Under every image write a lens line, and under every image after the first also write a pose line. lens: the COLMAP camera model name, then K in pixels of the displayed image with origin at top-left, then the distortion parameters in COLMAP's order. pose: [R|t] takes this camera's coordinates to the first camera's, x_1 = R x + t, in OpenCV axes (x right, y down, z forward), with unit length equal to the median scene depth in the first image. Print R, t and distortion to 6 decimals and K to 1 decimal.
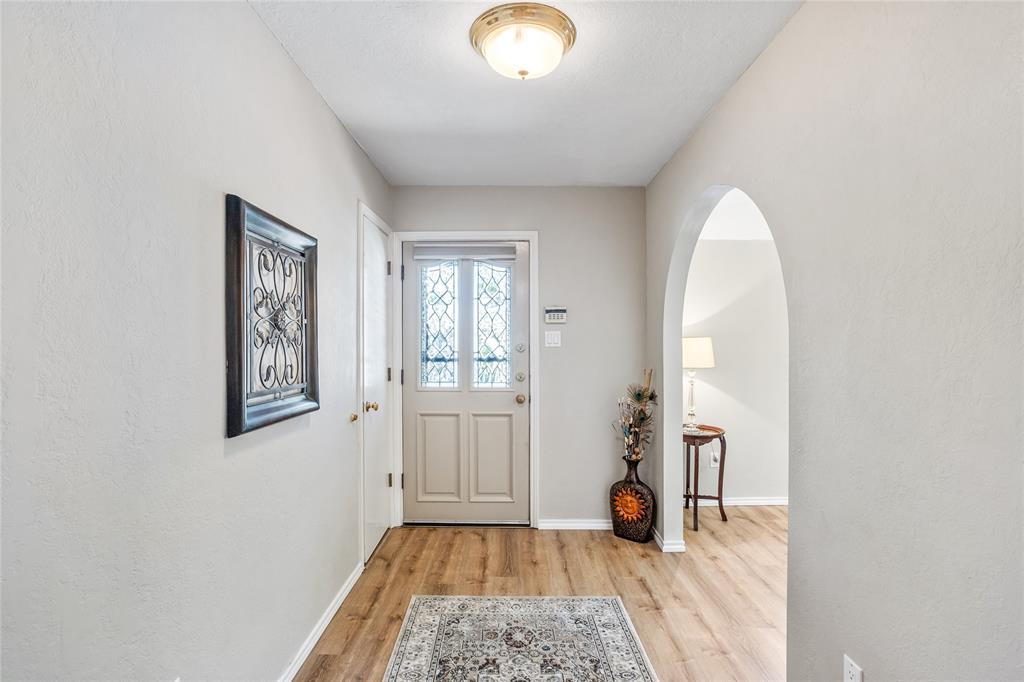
lens RADIAL K [[541.8, 0, 516.9], [0, 541.8, 343.2], [0, 0, 1]] dist [-0.001825, -0.000101]
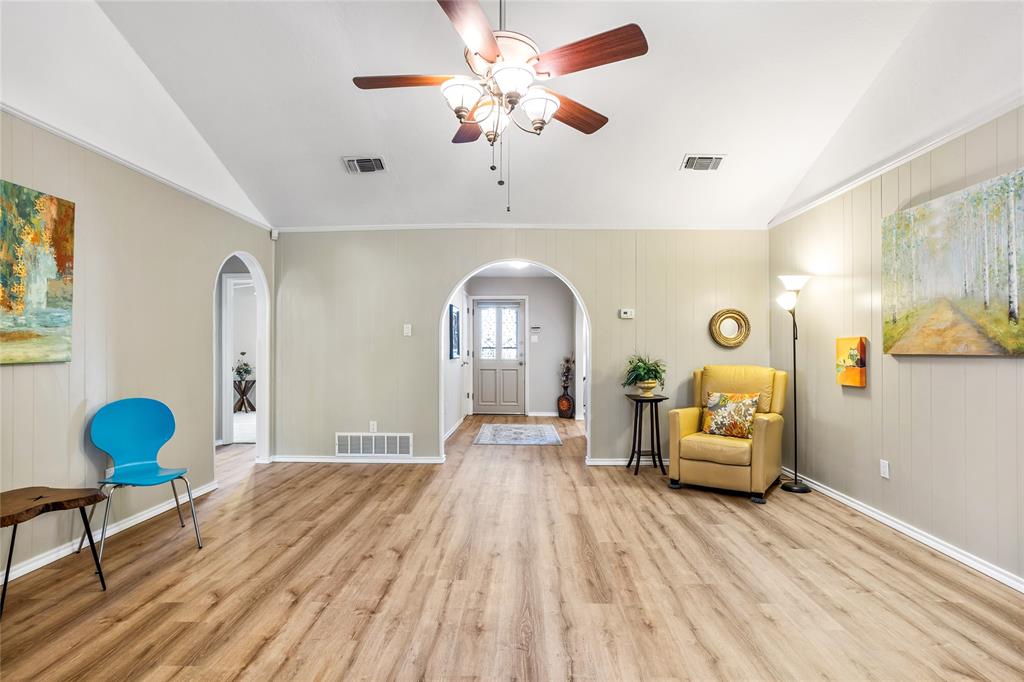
lens RADIAL K [[497.0, 0, 497.6], [0, 497.0, 349.3], [0, 0, 1]] dist [-0.023006, 0.011204]
pose [[0.999394, -0.000088, -0.034810, -0.022272], [0.000153, 0.999998, 0.001861, 0.036201], [0.034809, -0.001866, 0.999392, -1.304734]]
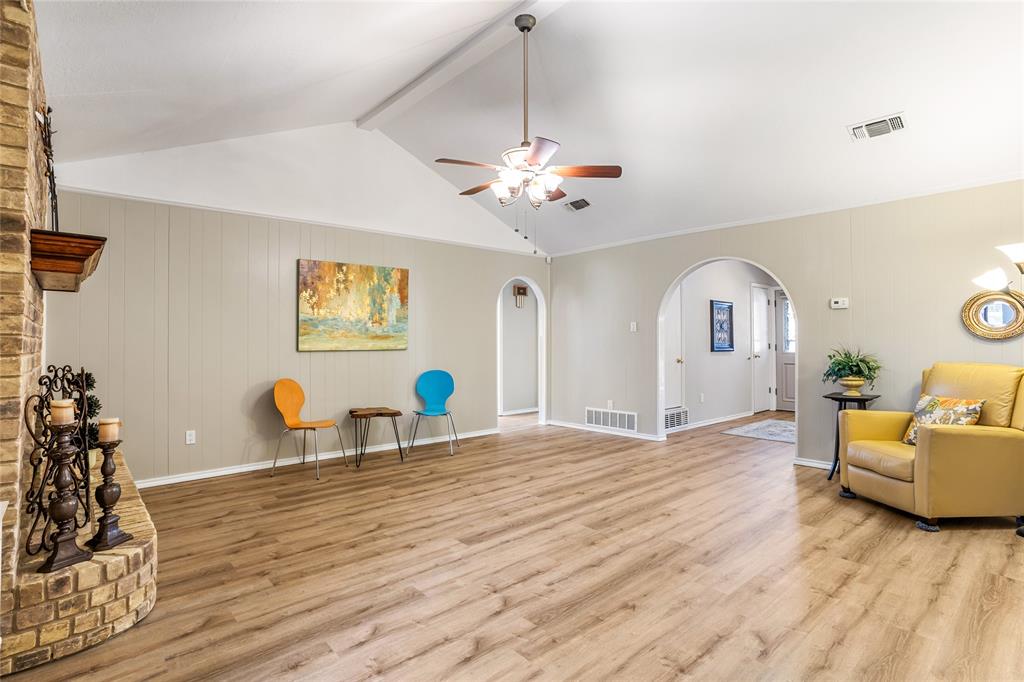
lens RADIAL K [[497.0, 0, 496.7], [0, 497.0, 340.5], [0, 0, 1]] dist [-0.023006, 0.011204]
pose [[0.659332, -0.003709, -0.751843, 0.621640], [0.003422, 0.999992, -0.001933, 0.032923], [0.751844, -0.001299, 0.659340, -1.367017]]
